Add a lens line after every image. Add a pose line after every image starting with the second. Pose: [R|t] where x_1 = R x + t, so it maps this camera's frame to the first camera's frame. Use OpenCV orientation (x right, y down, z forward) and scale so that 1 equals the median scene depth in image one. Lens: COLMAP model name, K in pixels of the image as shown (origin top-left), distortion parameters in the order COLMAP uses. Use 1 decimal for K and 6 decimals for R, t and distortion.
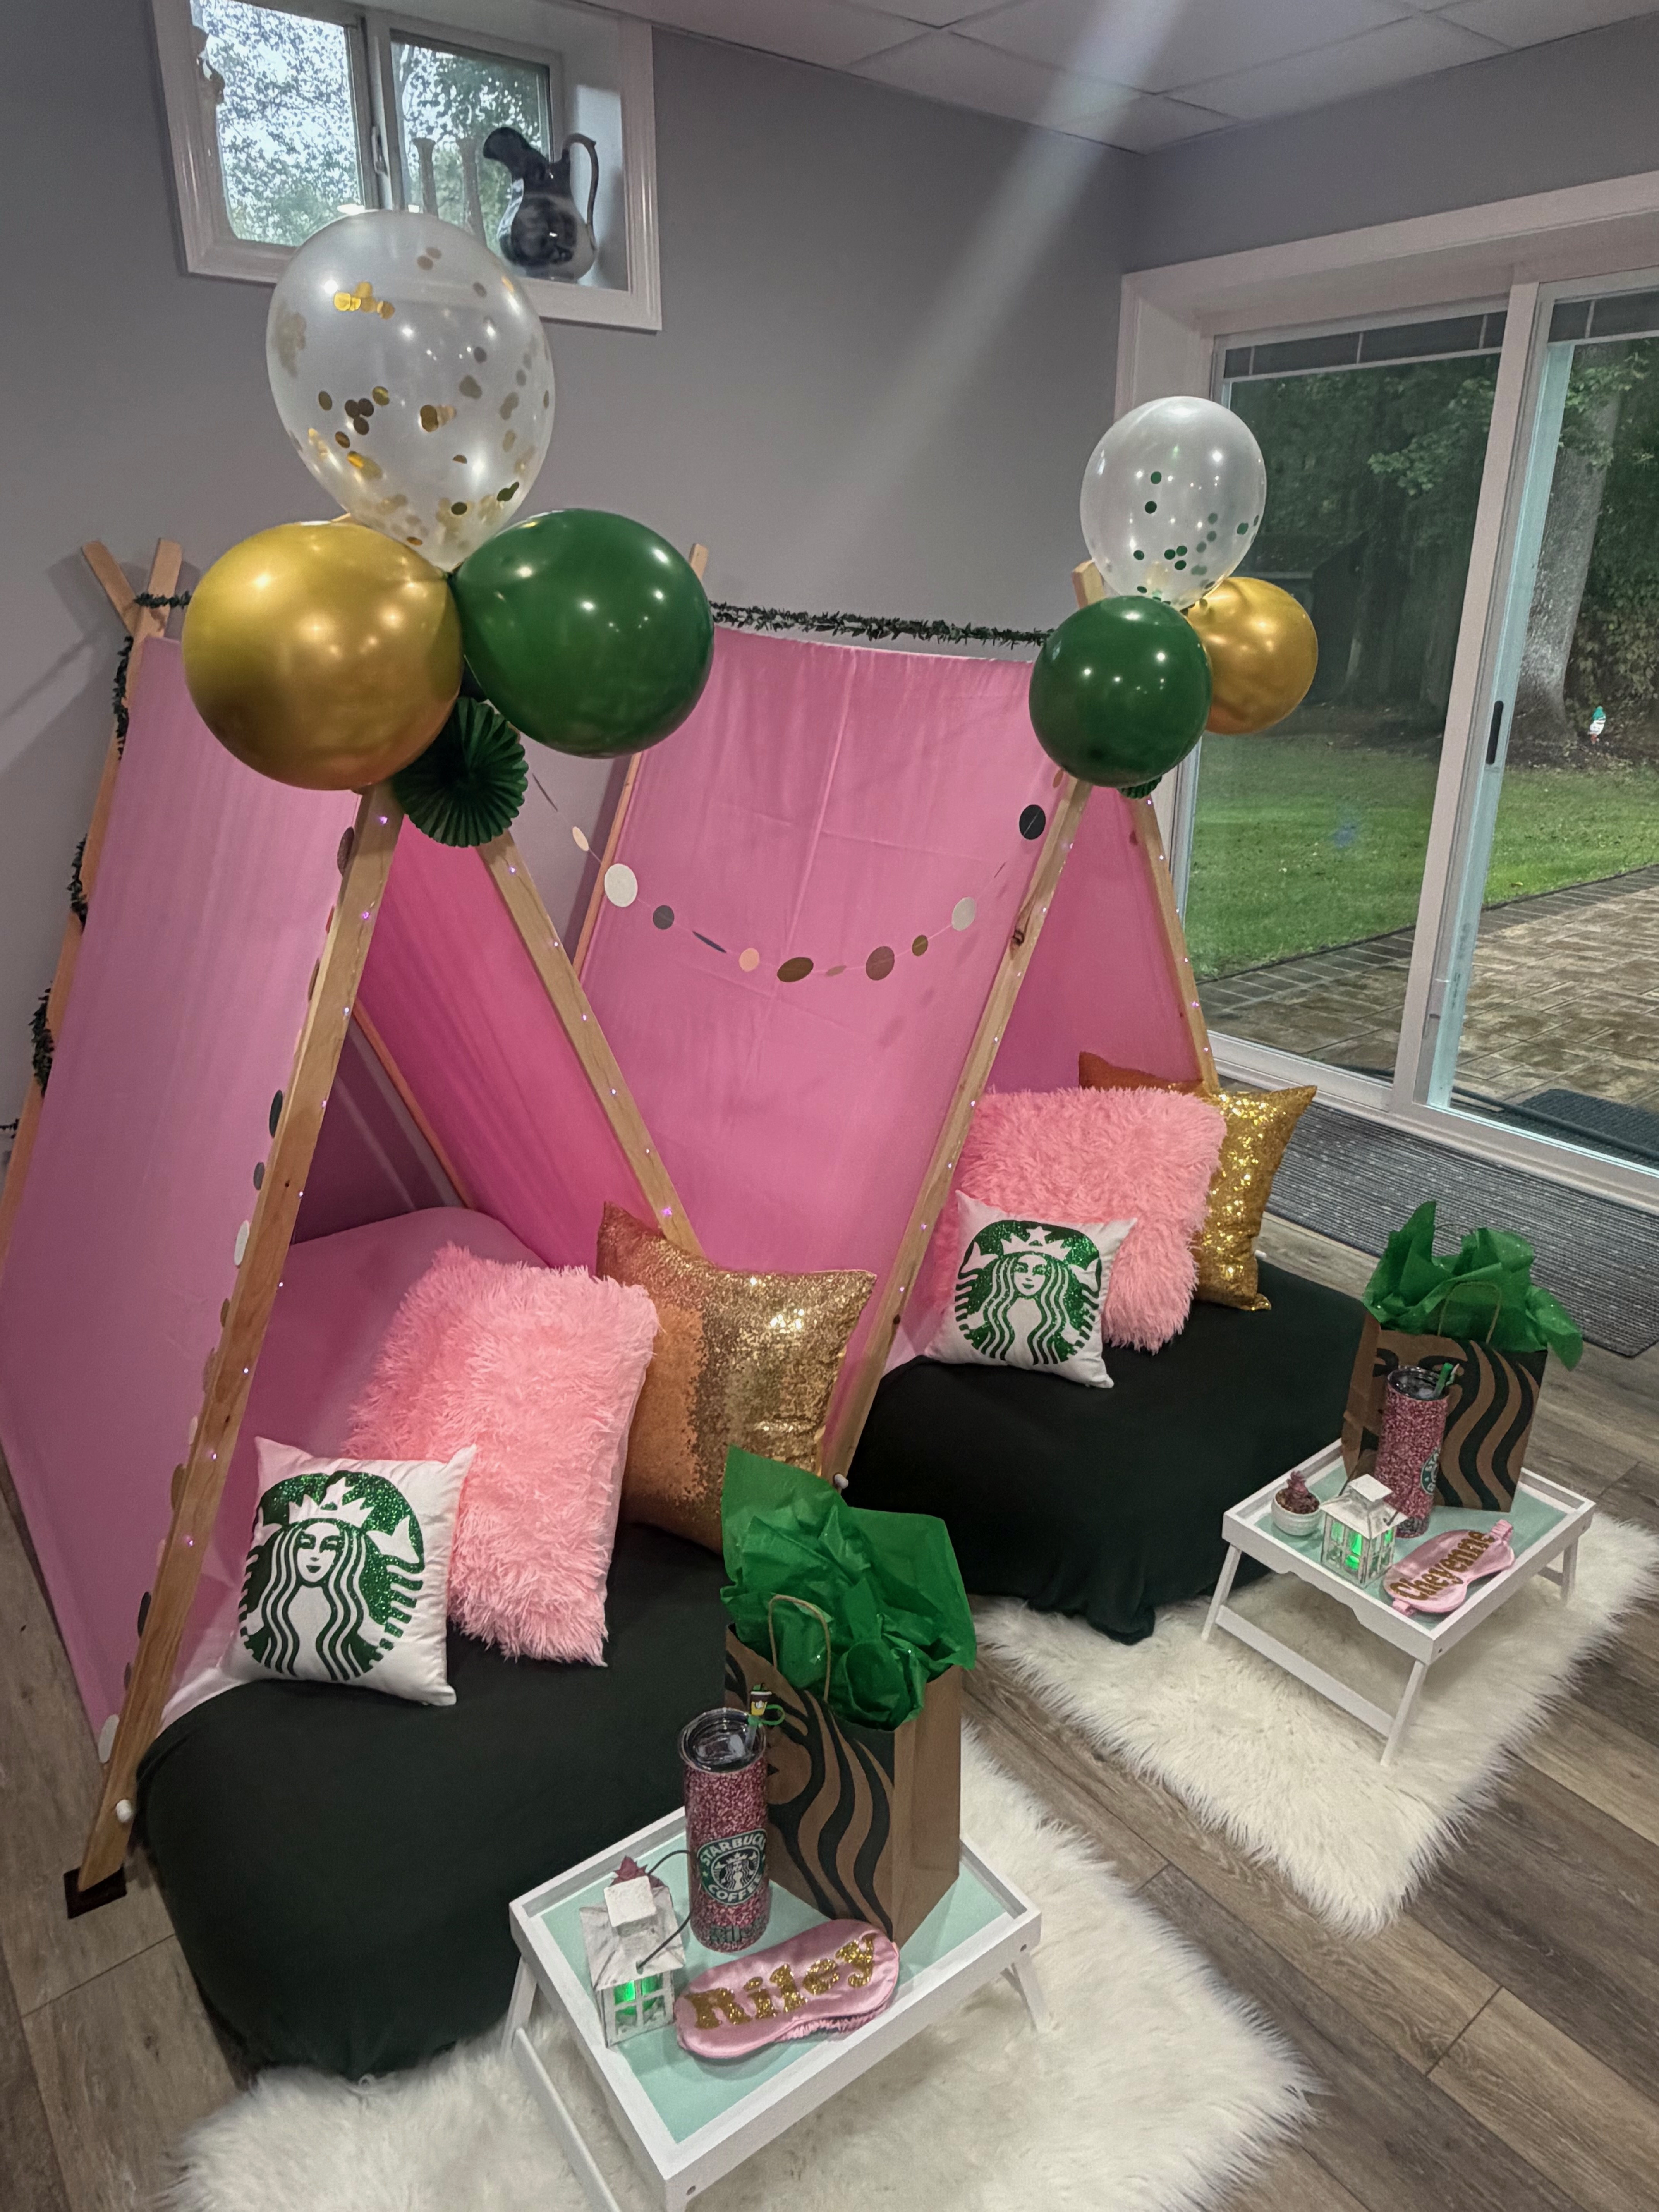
lens RADIAL K [[1397.8, 0, 834.8], [0, 1397.8, 1102.5], [0, 0, 1]] dist [0.003352, 0.003792]
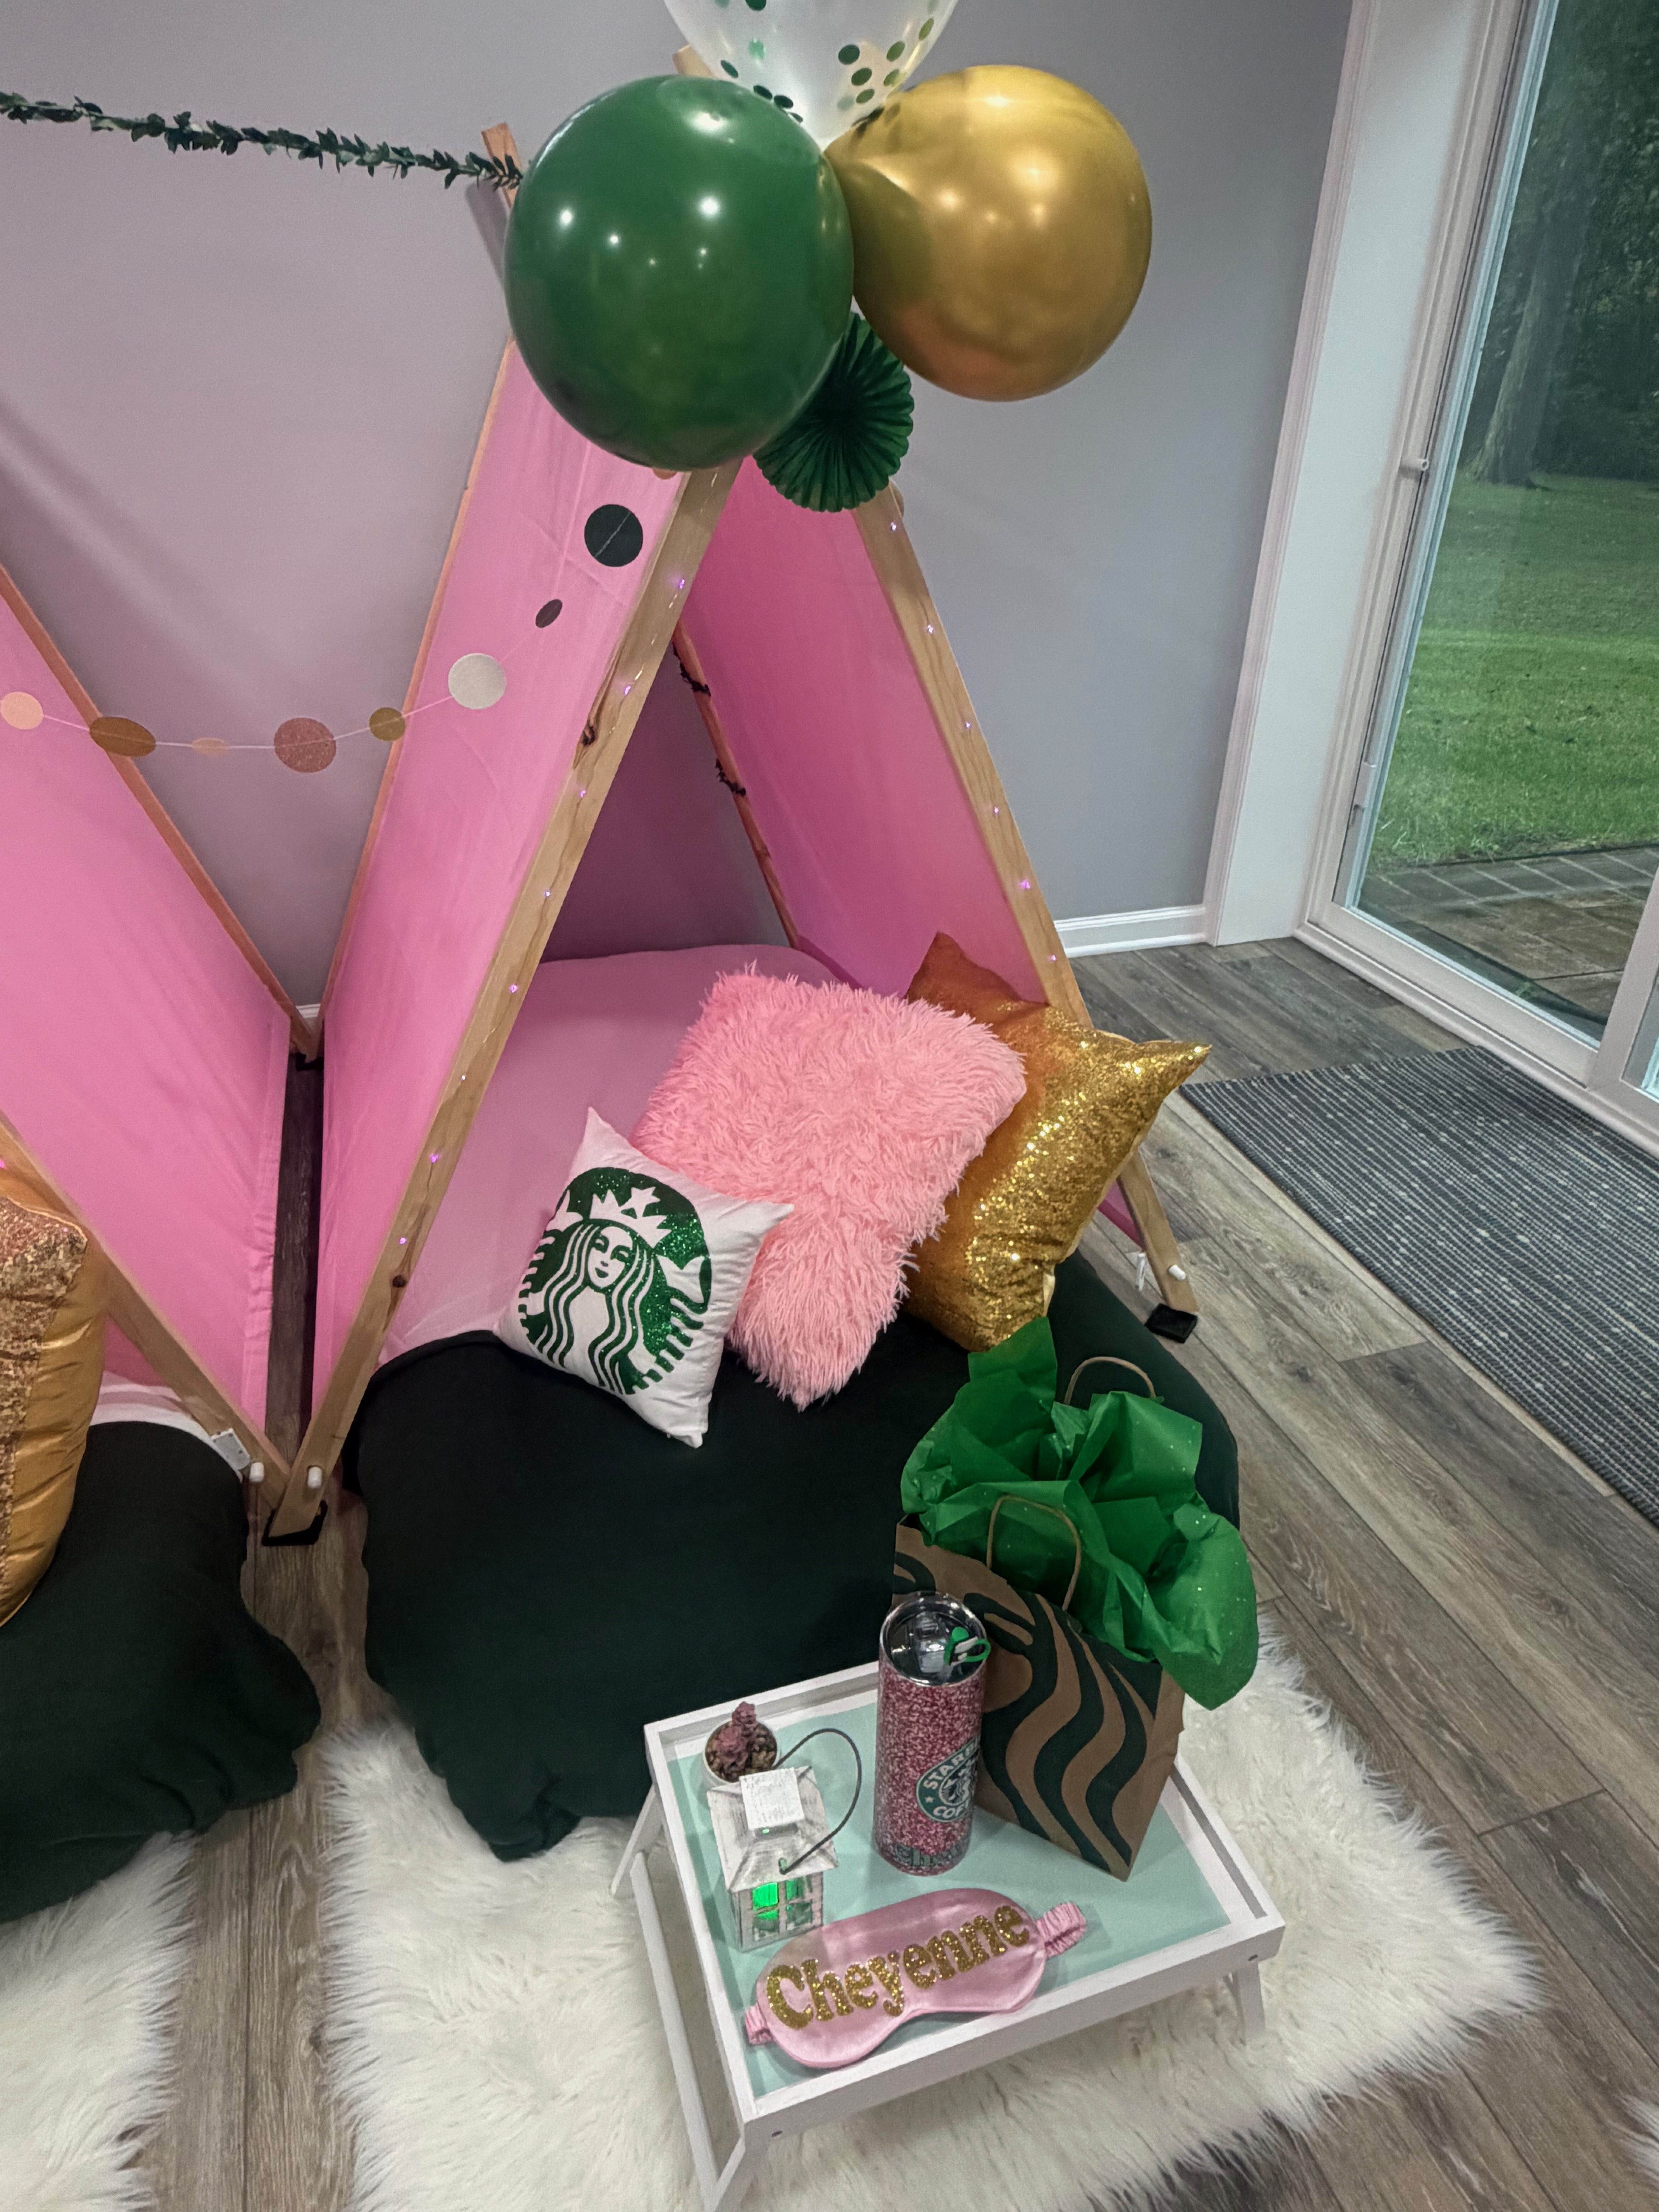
lens RADIAL K [[1397.8, 0, 833.0], [0, 1397.8, 1087.0], [0, 0, 1]] dist [0.003352, 0.003792]
pose [[0.940911, 0.191130, -0.279565, 0.474976], [-0.152121, 0.976079, 0.155333, -0.086640], [0.302566, -0.103627, 0.947478, 0.475944]]
